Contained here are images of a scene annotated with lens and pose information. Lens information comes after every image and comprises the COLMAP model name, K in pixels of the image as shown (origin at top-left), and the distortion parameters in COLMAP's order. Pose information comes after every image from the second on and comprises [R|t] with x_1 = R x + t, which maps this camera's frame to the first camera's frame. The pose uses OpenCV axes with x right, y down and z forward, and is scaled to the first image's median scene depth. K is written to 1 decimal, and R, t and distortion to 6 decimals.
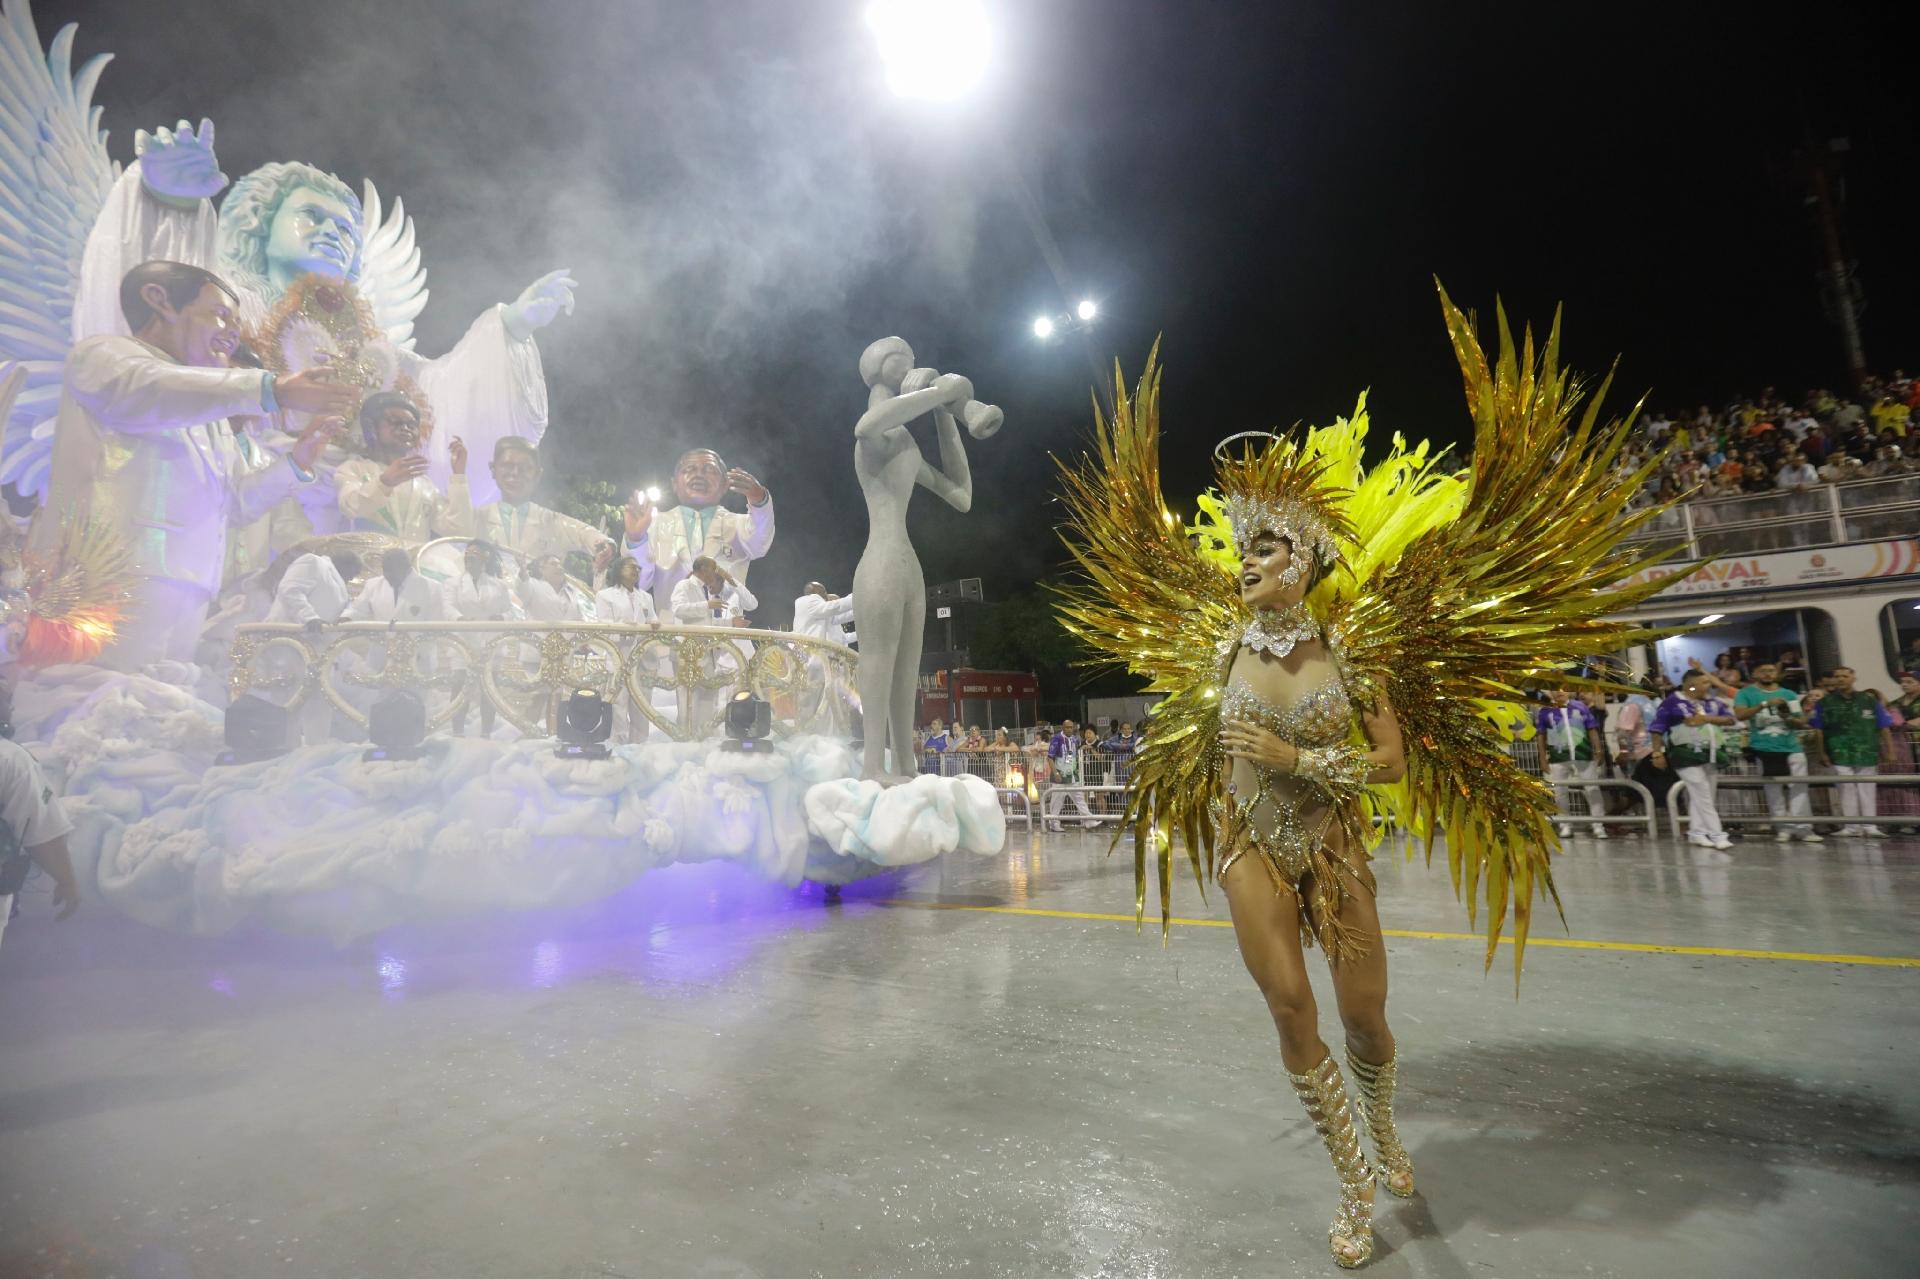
lens RADIAL K [[890.8, 0, 960.0], [0, 890.8, 639.5], [0, 0, 1]] dist [-0.026063, 0.006052]
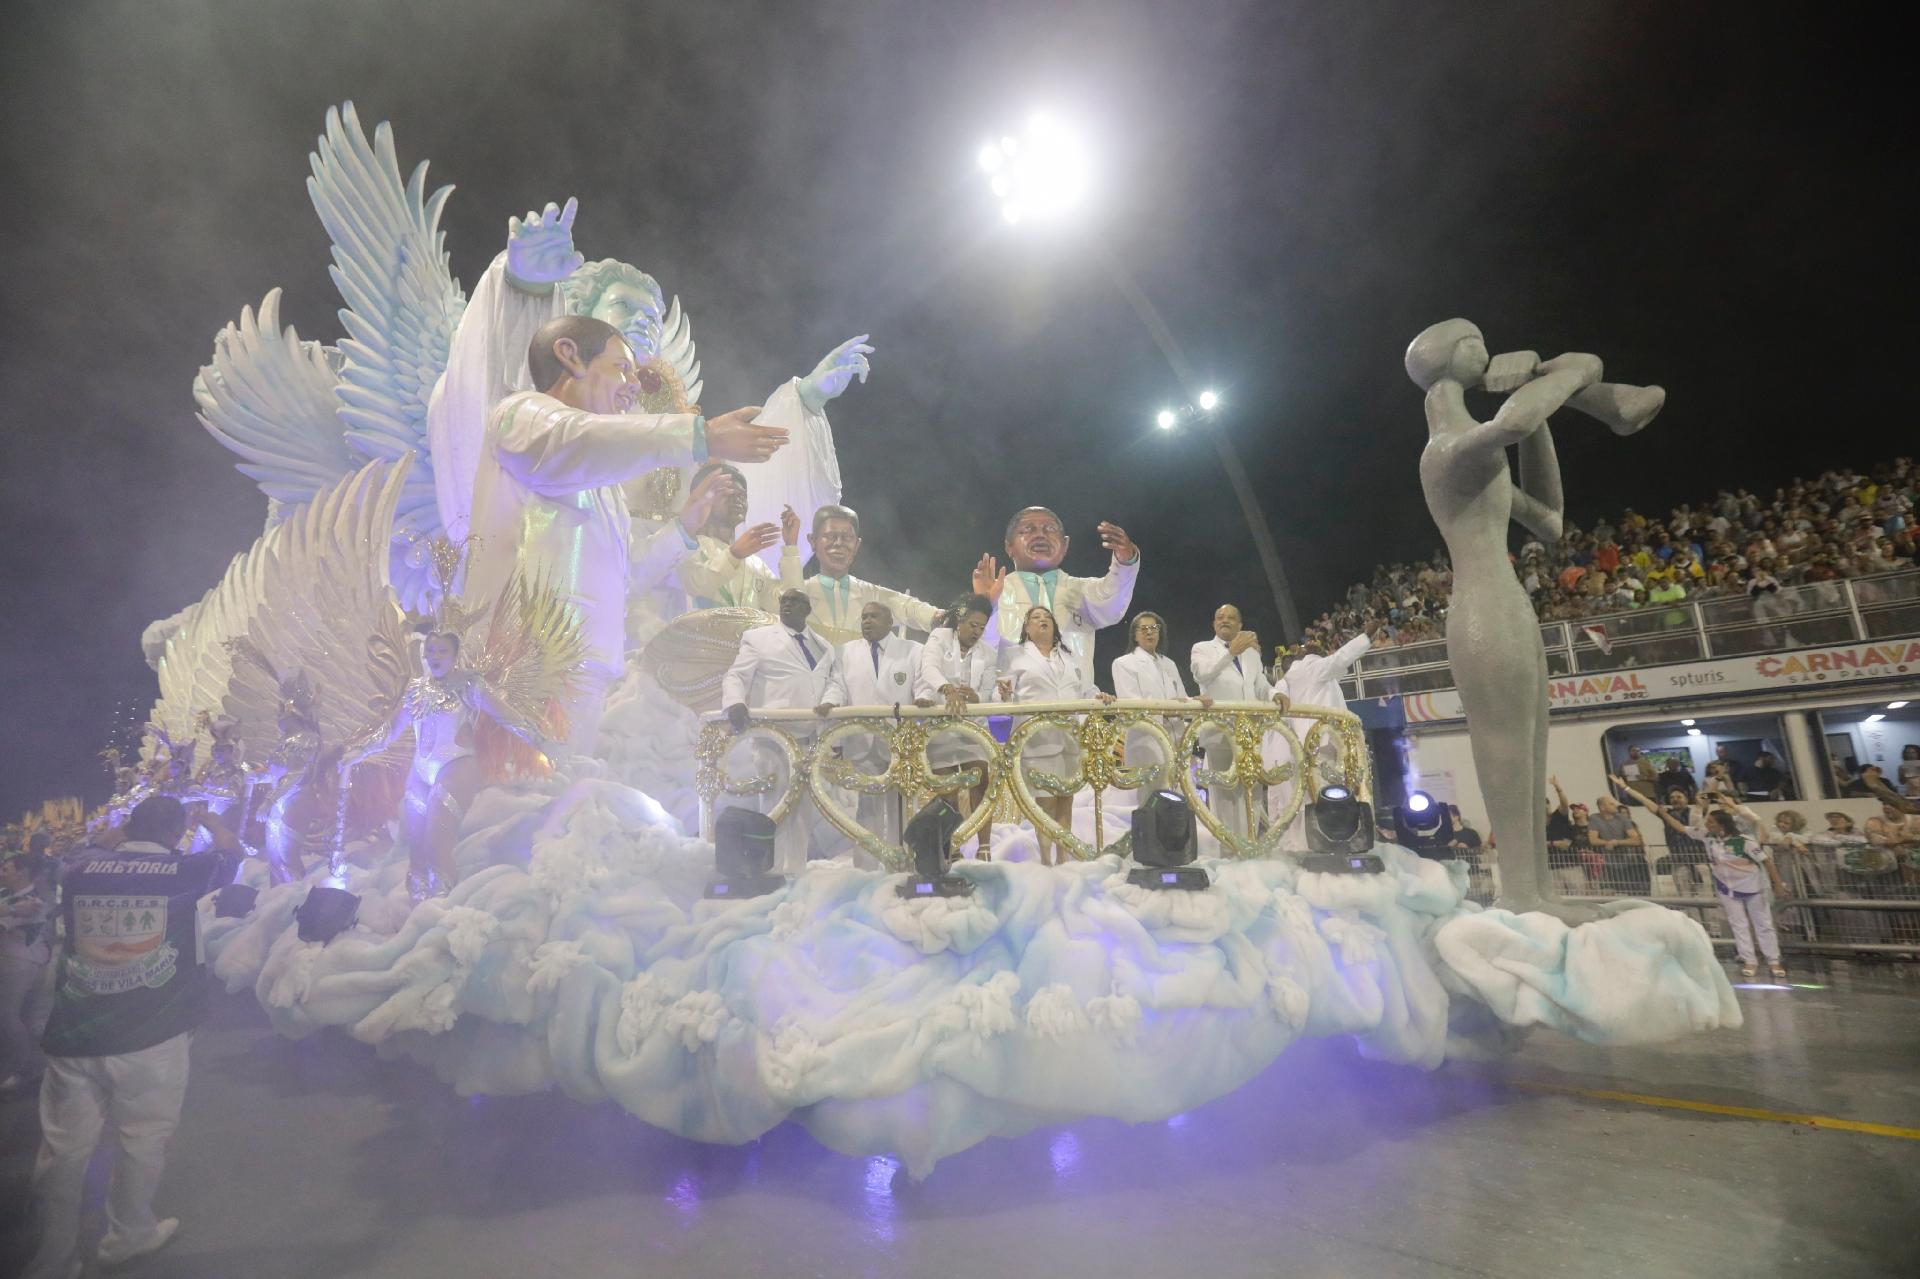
lens RADIAL K [[895.7, 0, 960.0], [0, 895.7, 639.5], [0, 0, 1]] dist [-0.061122, 0.024606]
pose [[0.982992, -0.039385, -0.179373, -0.493716], [0.023592, 0.995722, -0.089341, -0.005791], [0.182125, 0.083590, 0.979716, 0.273779]]
